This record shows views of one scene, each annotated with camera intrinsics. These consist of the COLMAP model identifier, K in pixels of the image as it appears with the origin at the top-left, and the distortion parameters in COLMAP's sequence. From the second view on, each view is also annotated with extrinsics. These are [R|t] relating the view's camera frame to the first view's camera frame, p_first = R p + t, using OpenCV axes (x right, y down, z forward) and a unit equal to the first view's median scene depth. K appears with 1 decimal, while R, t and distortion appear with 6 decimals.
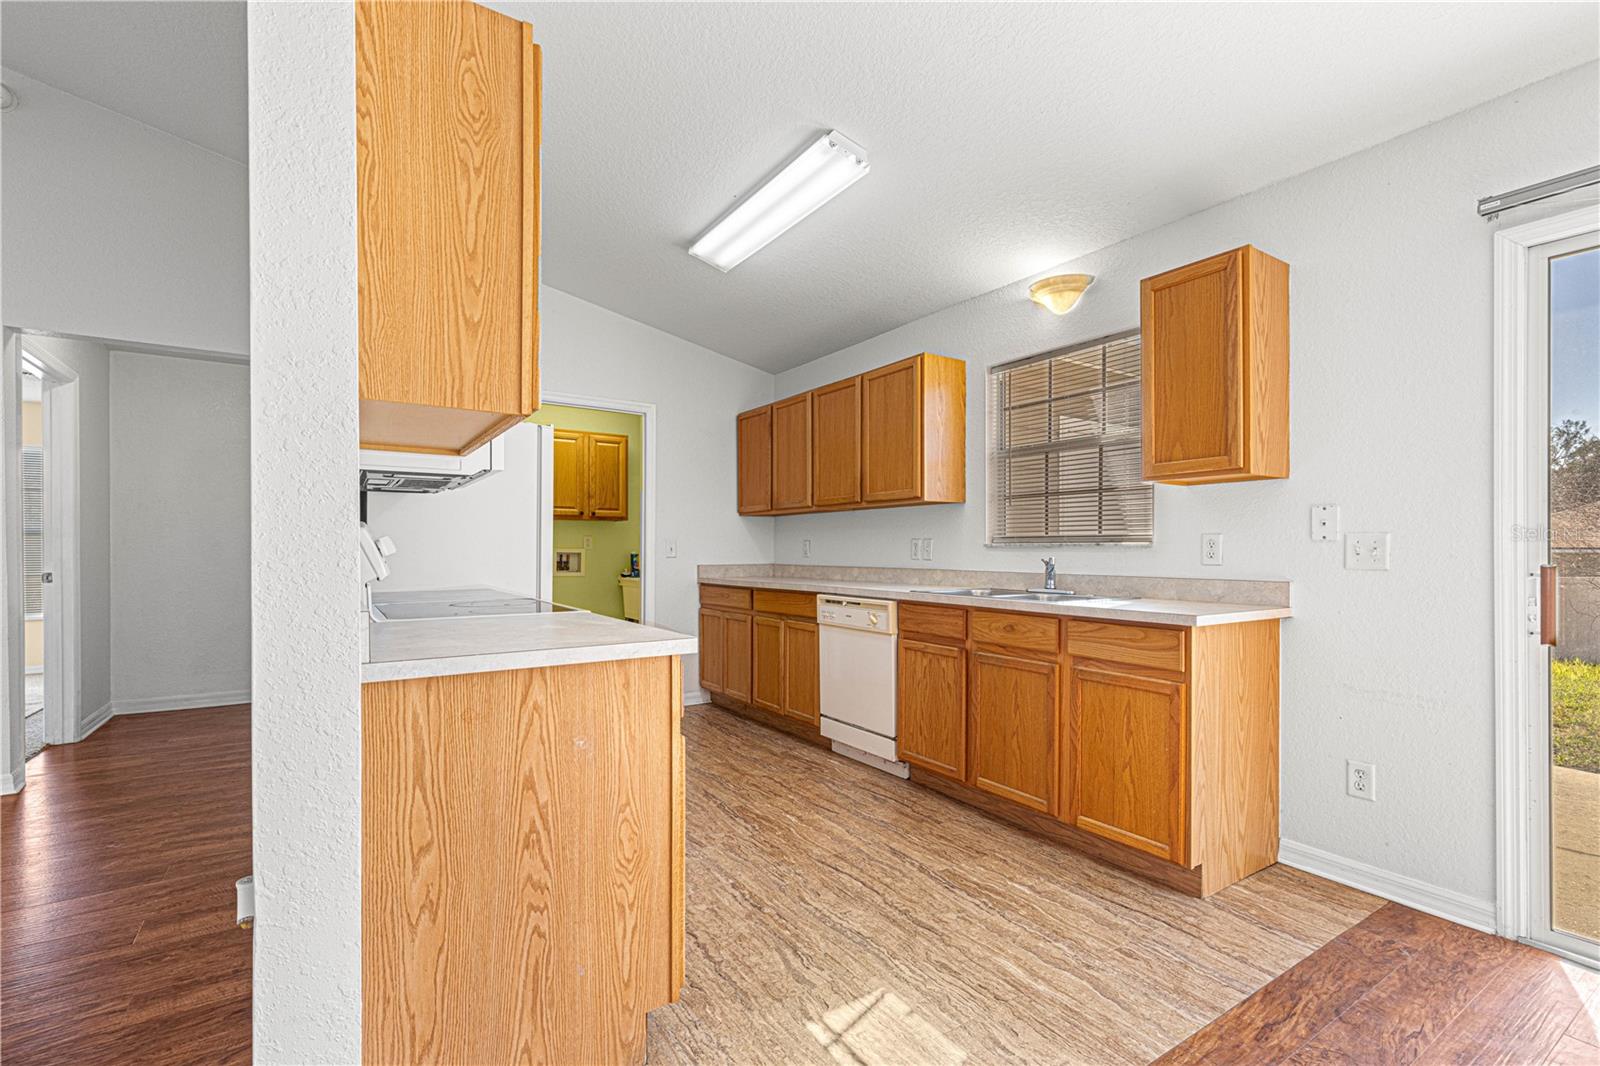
lens RADIAL K [[715.6, 0, 797.6], [0, 715.6, 550.6], [0, 0, 1]] dist [0.004489, -0.000511]
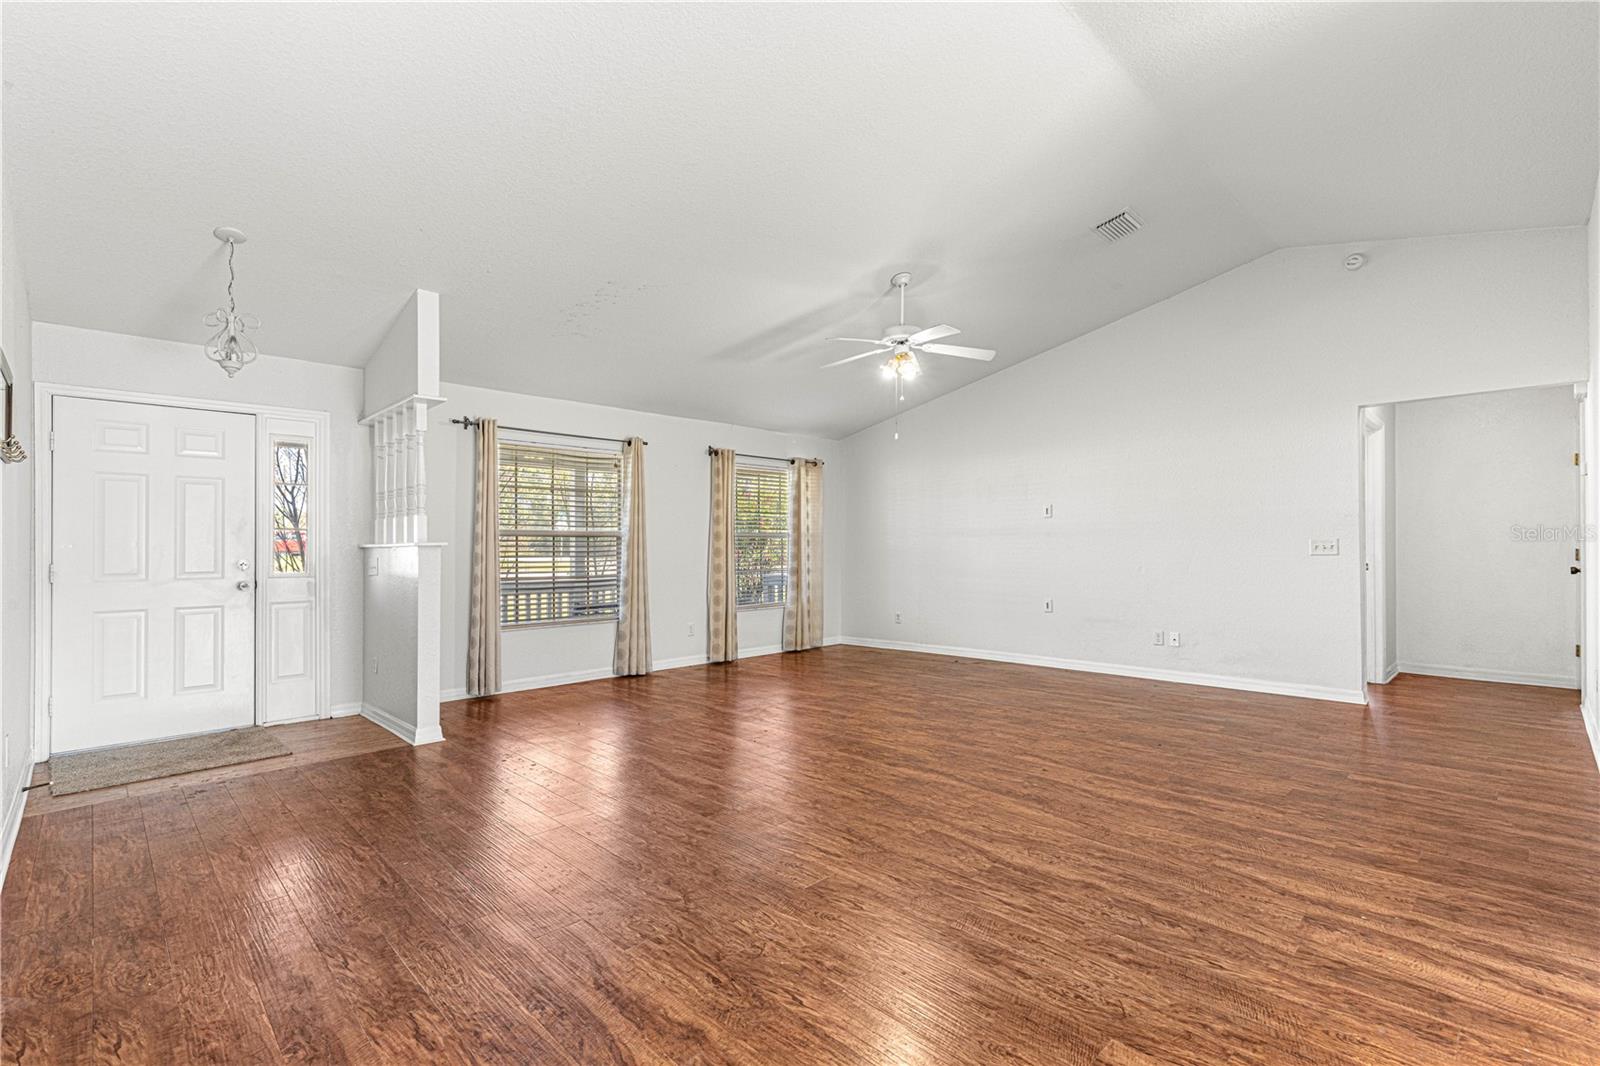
lens RADIAL K [[719.4, 0, 801.4], [0, 719.4, 540.2], [0, 0, 1]] dist [0.003219, 0.000259]
pose [[0.195113, -0.010778, -0.980722, 0.262668], [0.003919, 0.999940, -0.010210, -0.012110], [0.980773, -0.001852, 0.195144, -0.619257]]
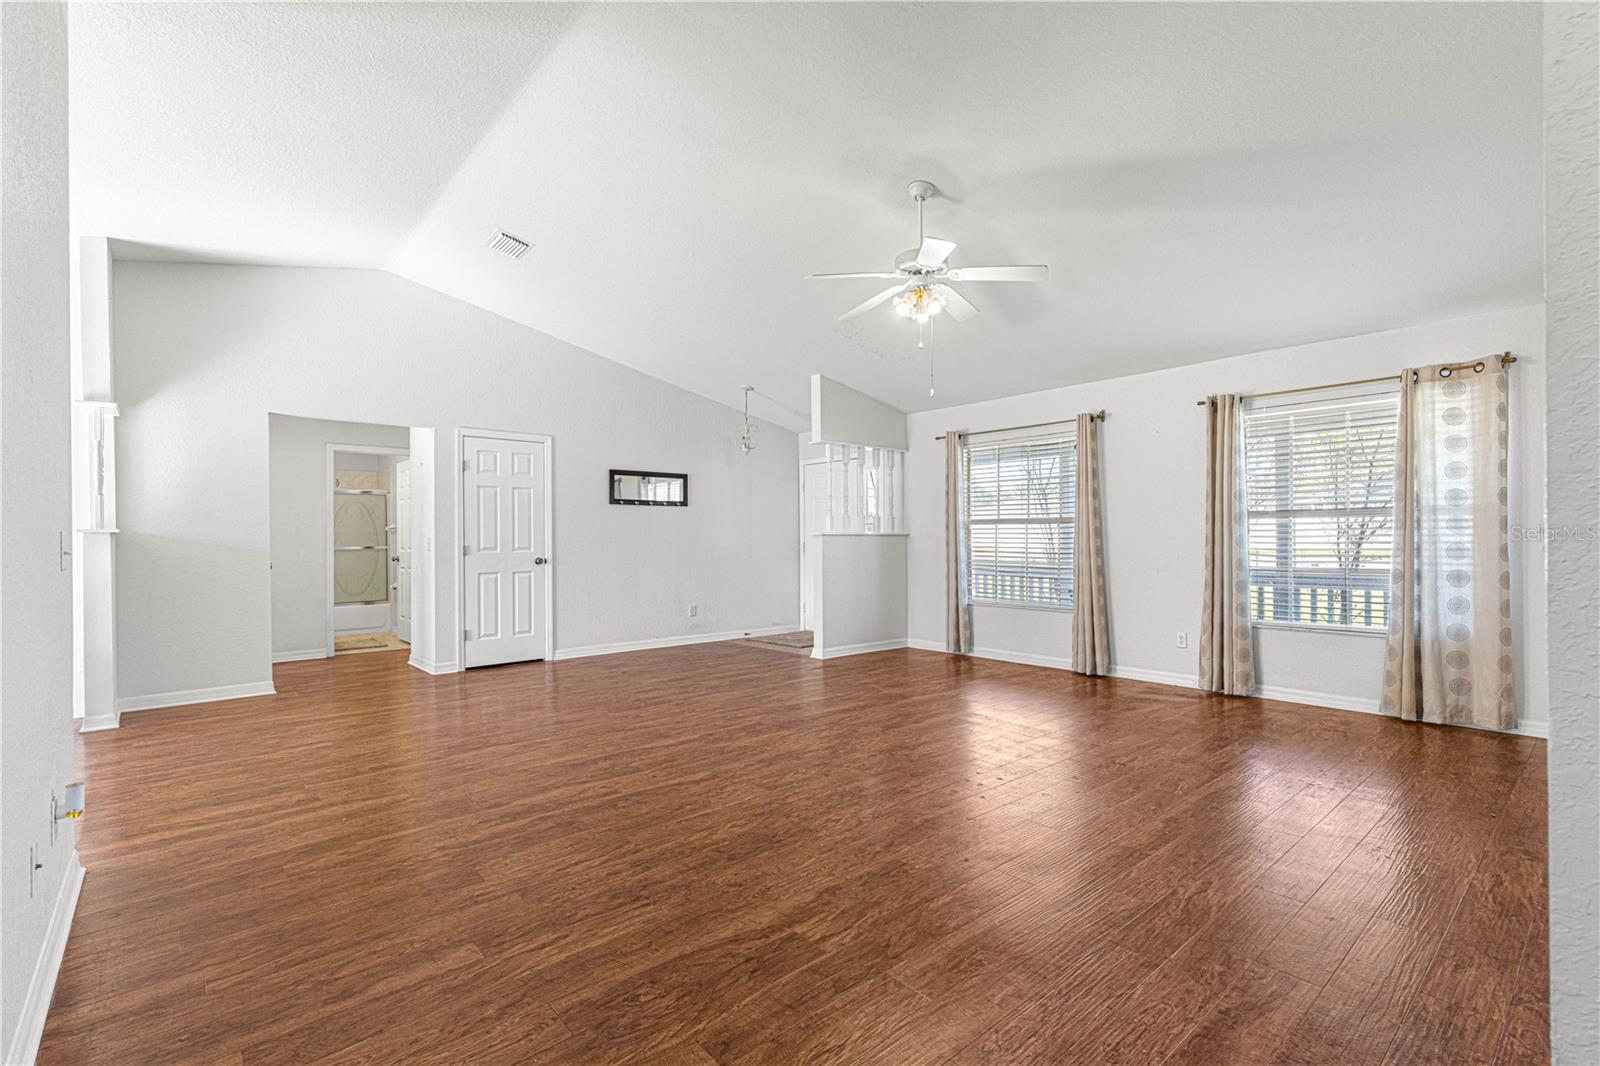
lens RADIAL K [[723.6, 0, 800.0], [0, 723.6, 533.0], [0, 0, 1]] dist [0.000468, -0.000071]
pose [[-0.990831, 0.007044, -0.134922, -1.098444], [0.007783, 0.999957, -0.004953, -0.013379], [0.134881, -0.005958, -0.990844, 1.445862]]
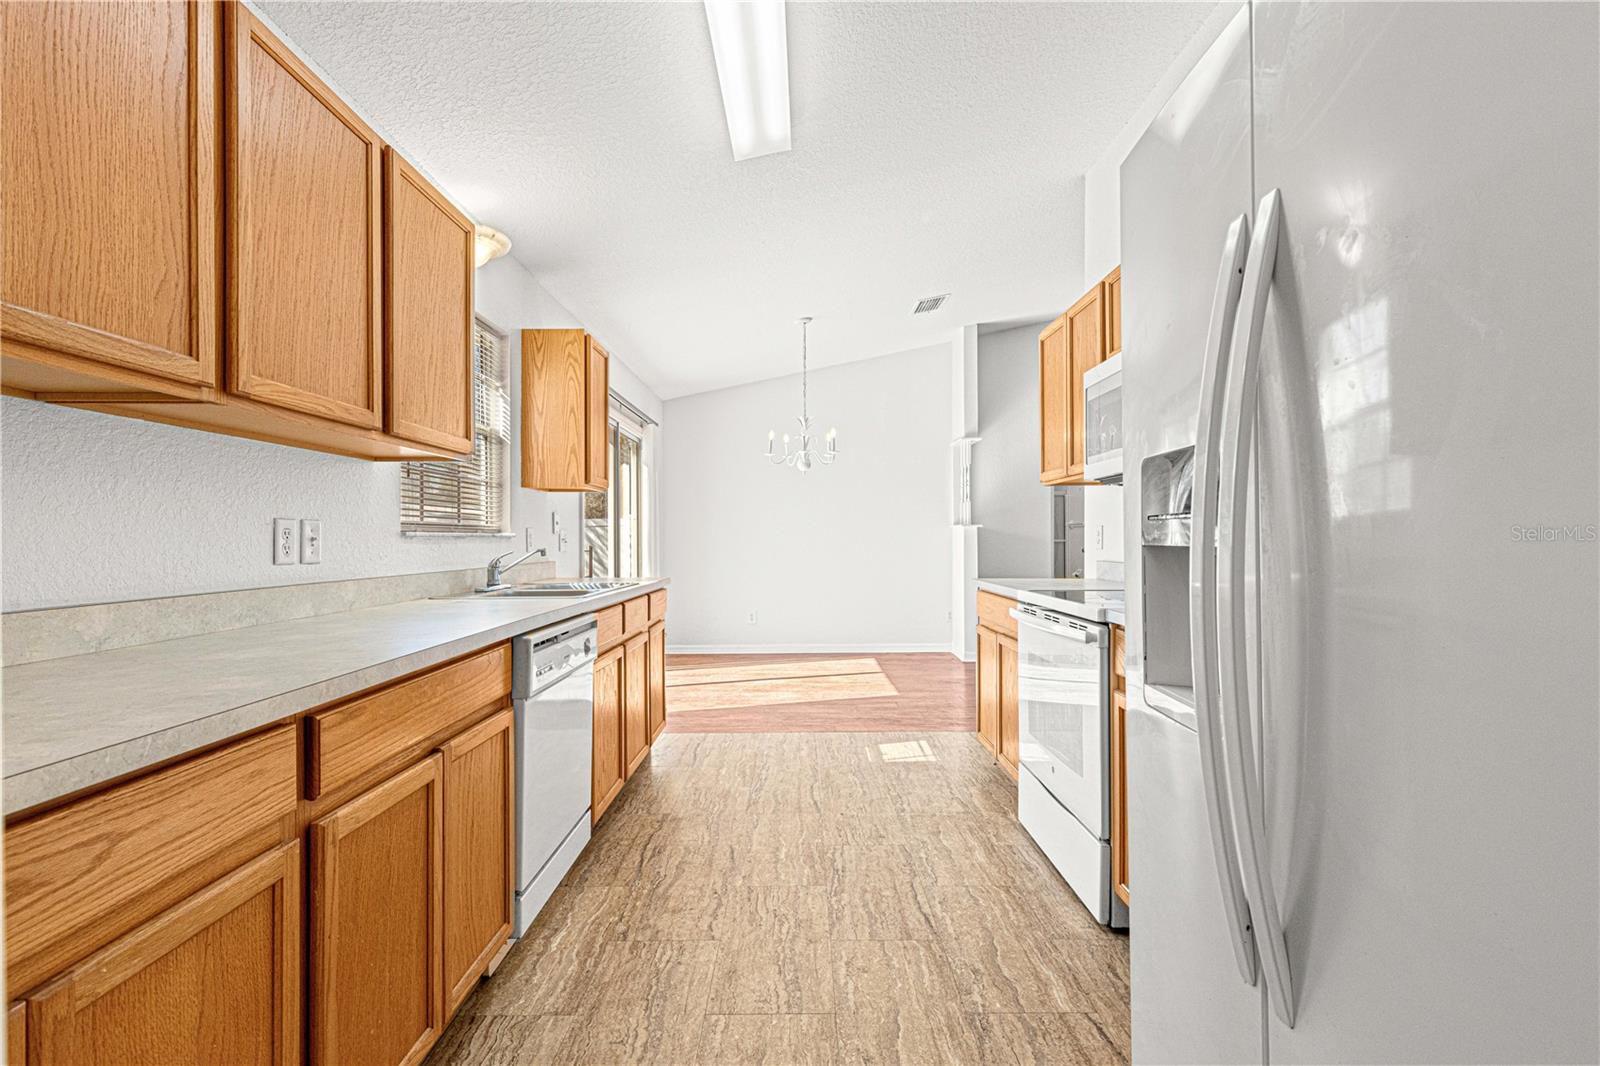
lens RADIAL K [[722.5, 0, 802.5], [0, 722.5, 547.0], [0, 0, 1]] dist [0.008678, -0.000161]
pose [[-0.835372, -0.007697, 0.549631, -0.563739], [0.002225, 0.999846, 0.017384, -0.009460], [-0.549681, 0.015745, -0.835226, 1.915411]]
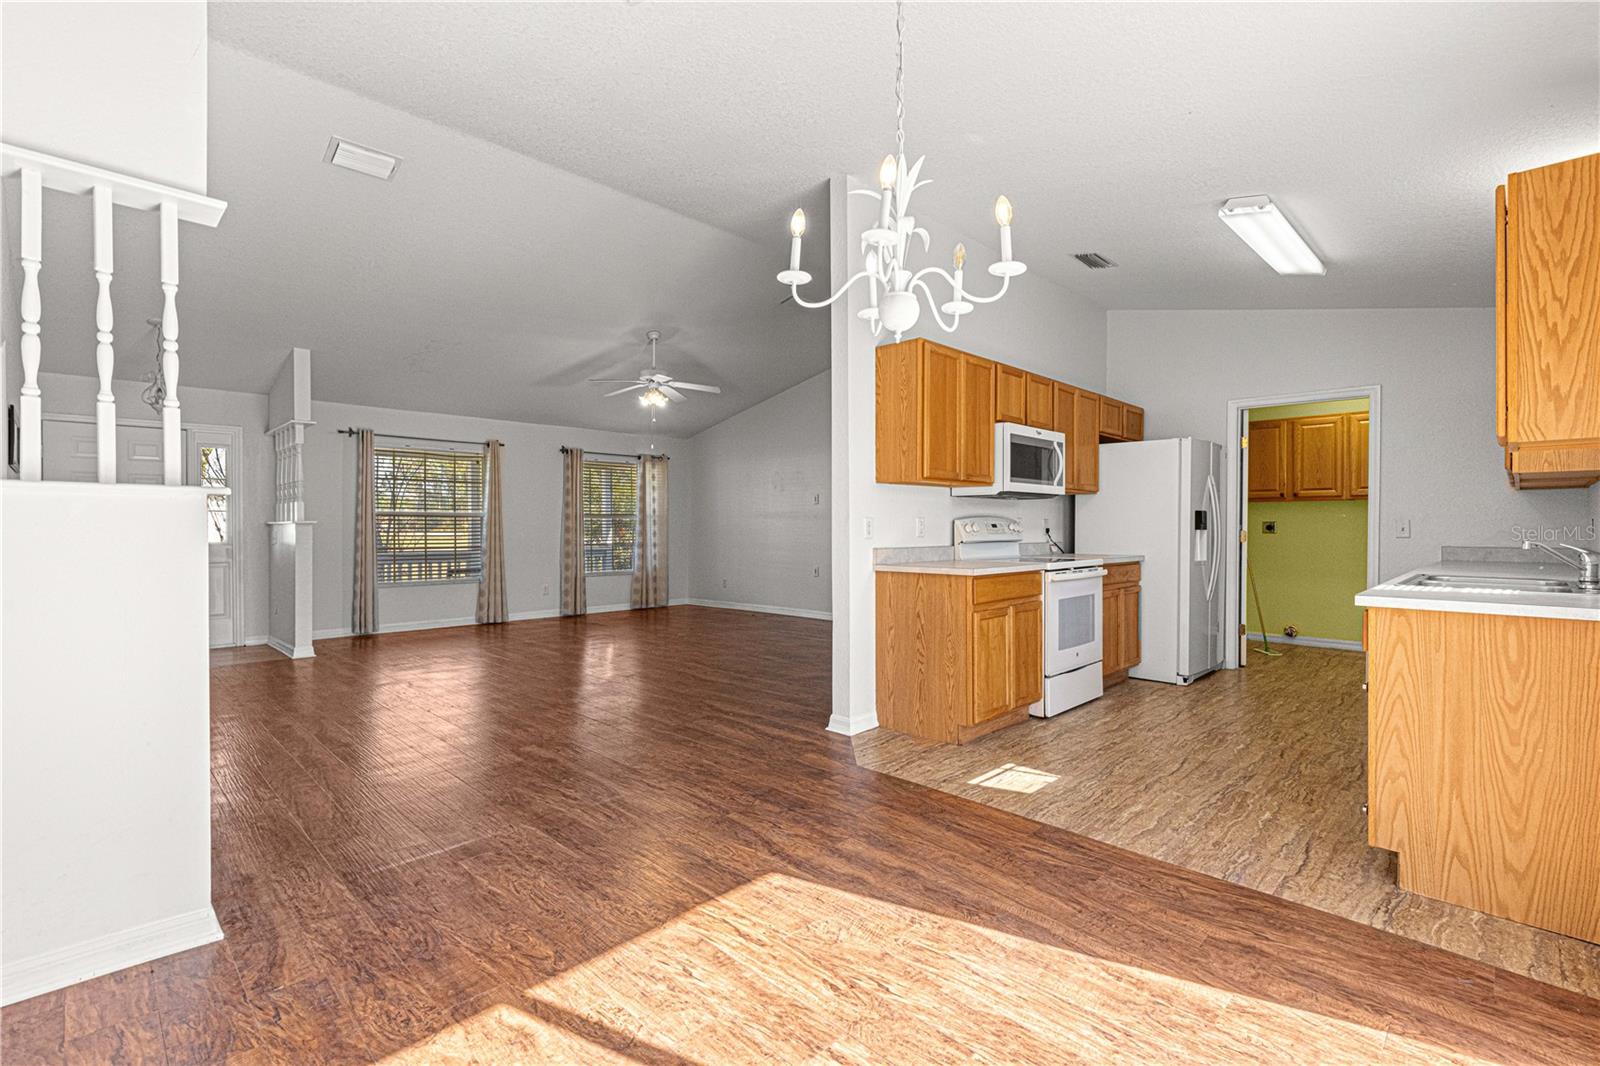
lens RADIAL K [[721.7, 0, 801.4], [0, 721.7, 527.3], [0, 0, 1]] dist [0.008251, -0.000817]
pose [[0.204796, -0.000296, -0.978805, 1.192676], [-0.000879, 0.999999, -0.000486, -0.004933], [0.978804, 0.000960, 0.204796, -0.000316]]
